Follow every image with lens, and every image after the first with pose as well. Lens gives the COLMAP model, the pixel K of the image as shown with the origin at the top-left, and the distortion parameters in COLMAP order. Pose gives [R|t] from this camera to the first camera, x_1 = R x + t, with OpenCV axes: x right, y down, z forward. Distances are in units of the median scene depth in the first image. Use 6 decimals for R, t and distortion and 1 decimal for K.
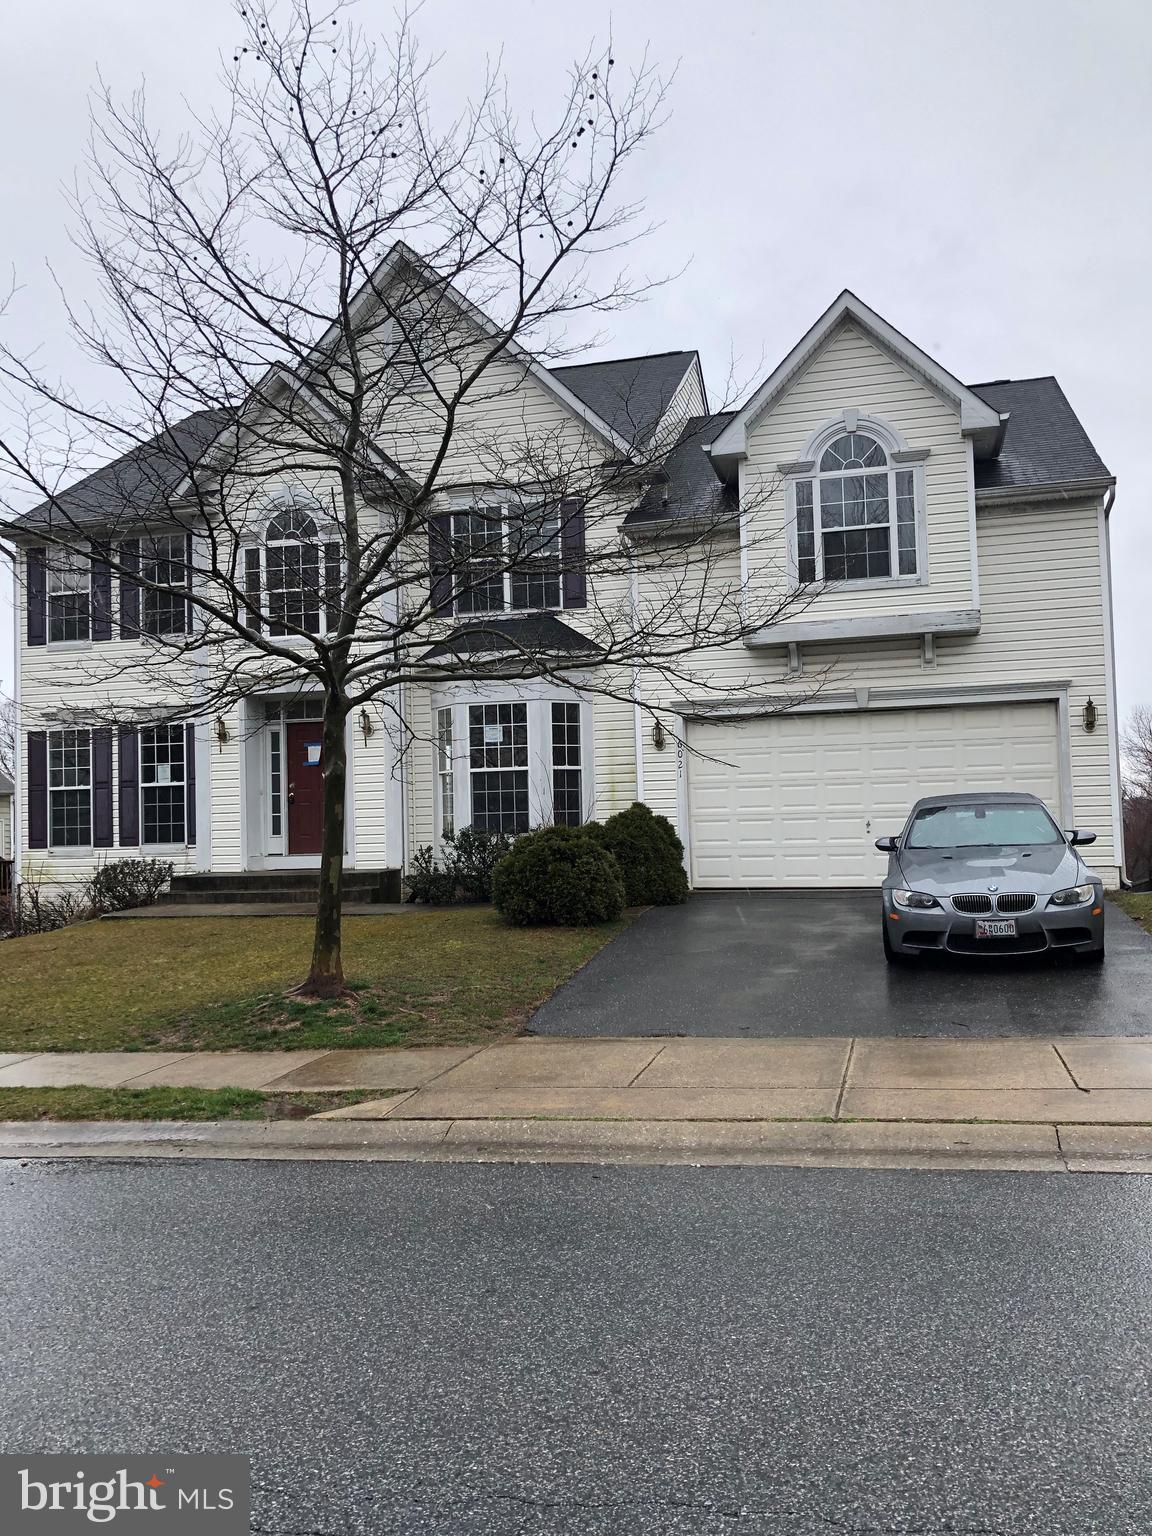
lens RADIAL K [[1287.5, 0, 552.7], [0, 1287.5, 768.5], [0, 0, 1]] dist [0.062019, -0.103612]
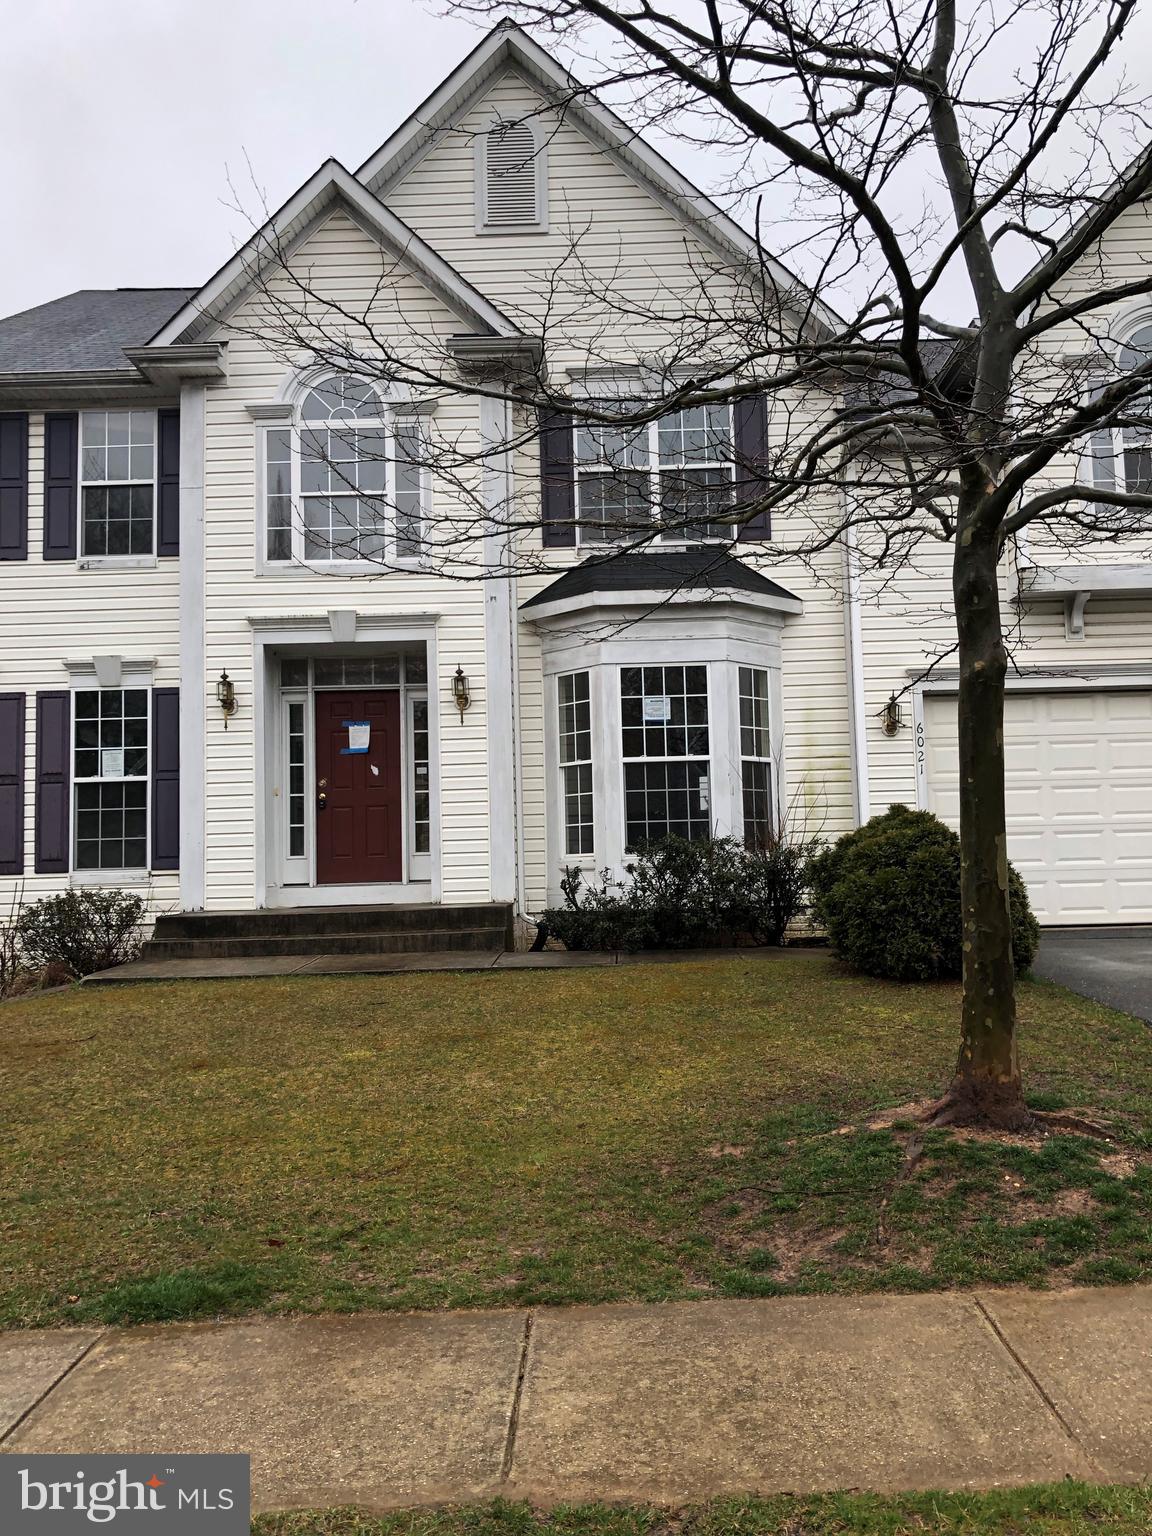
lens RADIAL K [[1287.5, 0, 552.7], [0, 1287.5, 768.5], [0, 0, 1]] dist [0.062019, -0.103612]
pose [[0.967680, 0.022630, 0.251163, -0.262665], [-0.010758, 0.998763, -0.048541, 0.038435], [-0.251951, 0.044270, 0.966727, 0.319592]]
